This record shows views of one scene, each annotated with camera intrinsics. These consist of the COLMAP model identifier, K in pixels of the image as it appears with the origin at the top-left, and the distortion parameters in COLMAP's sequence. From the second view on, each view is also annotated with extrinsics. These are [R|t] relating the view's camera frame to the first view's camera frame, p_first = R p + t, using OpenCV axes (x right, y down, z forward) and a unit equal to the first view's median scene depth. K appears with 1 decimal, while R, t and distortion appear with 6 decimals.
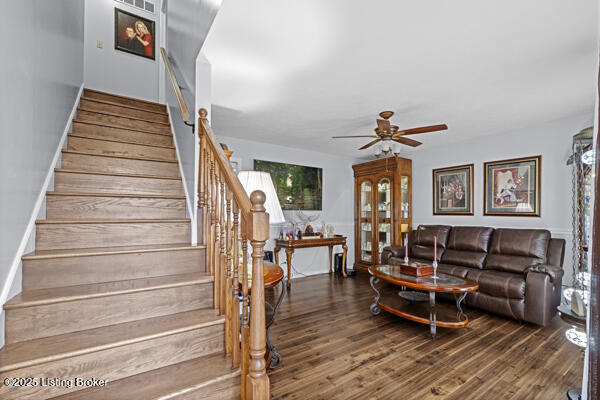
lens RADIAL K [[261.8, 0, 300.3], [0, 261.8, 211.4], [0, 0, 1]] dist [-0.002927, 0.000060]
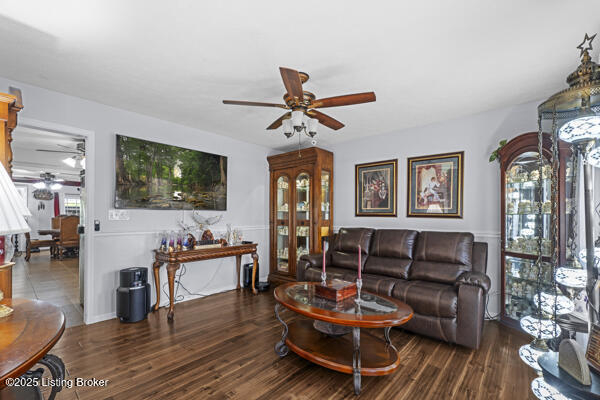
lens RADIAL K [[261.8, 0, 302.0], [0, 261.8, 217.0], [0, 0, 1]] dist [-0.002927, 0.000060]
pose [[0.962340, -0.000944, 0.271846, 0.114759], [-0.003285, 0.999881, 0.015102, 0.003845], [-0.271828, -0.015426, 0.962222, 0.242449]]
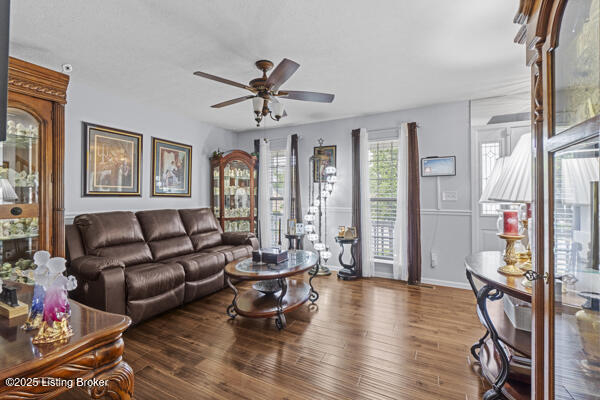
lens RADIAL K [[261.8, 0, 296.8], [0, 261.8, 190.8], [0, 0, 1]] dist [-0.002927, 0.000060]
pose [[-0.476122, 0.003961, 0.879370, -0.312238], [-0.021420, 0.999641, -0.016100, -0.001105], [-0.879118, -0.026502, -0.475866, 1.026944]]
